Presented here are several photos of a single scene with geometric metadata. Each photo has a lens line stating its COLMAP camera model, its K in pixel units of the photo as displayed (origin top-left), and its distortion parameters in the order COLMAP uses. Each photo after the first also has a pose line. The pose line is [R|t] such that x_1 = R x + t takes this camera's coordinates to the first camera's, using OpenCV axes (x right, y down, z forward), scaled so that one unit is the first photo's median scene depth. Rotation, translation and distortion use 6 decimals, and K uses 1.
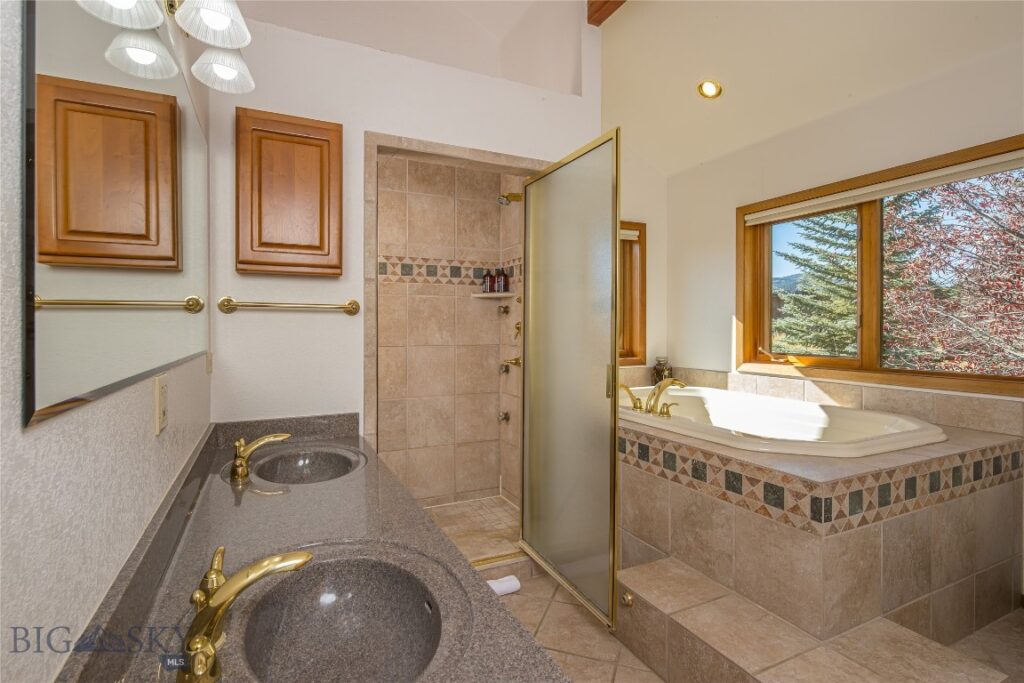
lens RADIAL K [[496.1, 0, 523.2], [0, 496.1, 327.2], [0, 0, 1]] dist [-0.003862, 0.002852]
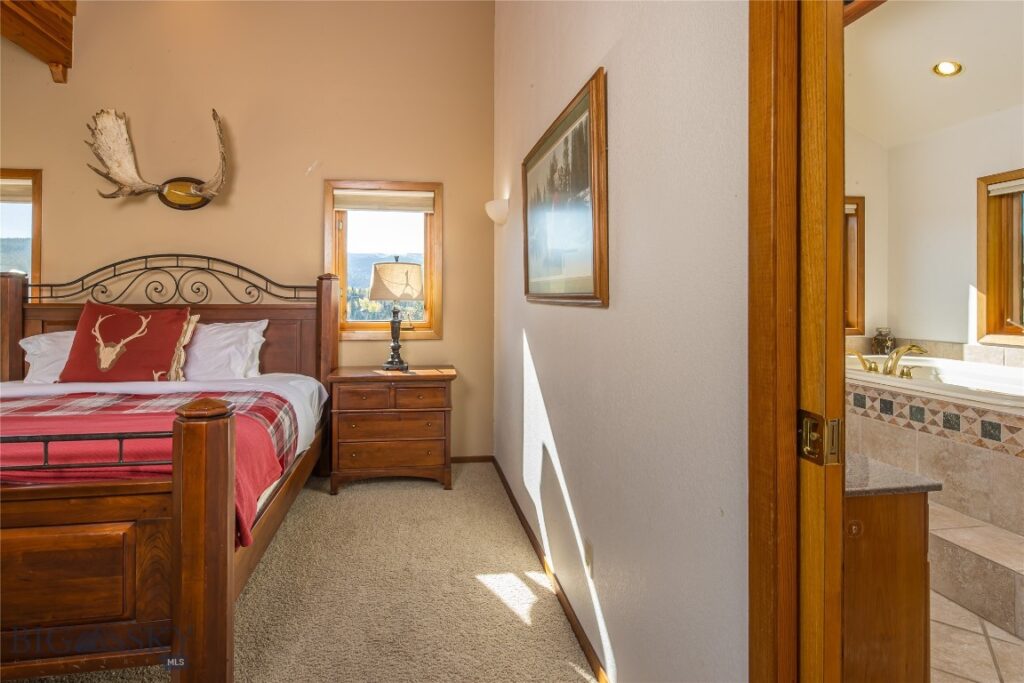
lens RADIAL K [[518.7, 0, 478.1], [0, 518.7, 299.7], [0, 0, 1]] dist [-0.011119, -0.001276]
pose [[0.946096, 0.002657, -0.323877, -0.225200], [-0.003317, 0.999993, -0.001487, 0.009681], [0.323871, 0.002481, 0.946098, -0.361622]]
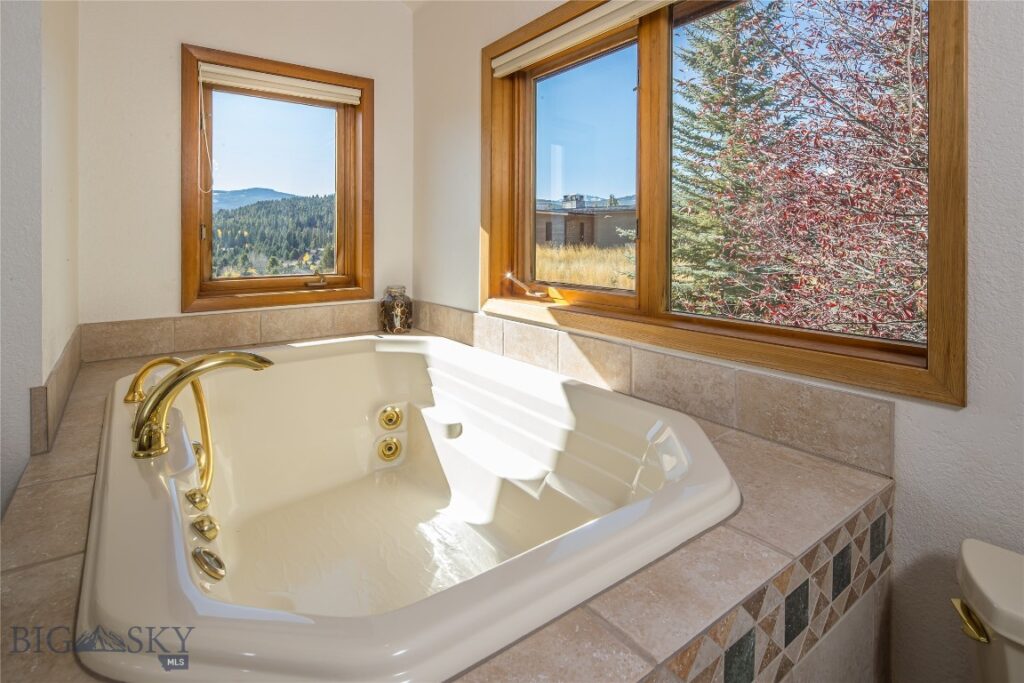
lens RADIAL K [[496.1, 0, 515.0], [0, 496.1, 245.3], [0, 0, 1]] dist [-0.003862, 0.002852]
pose [[0.985092, -0.000916, 0.172024, 0.446864], [-0.000602, 0.999961, 0.008774, 0.000795], [-0.172025, -0.008747, 0.985054, 0.464725]]
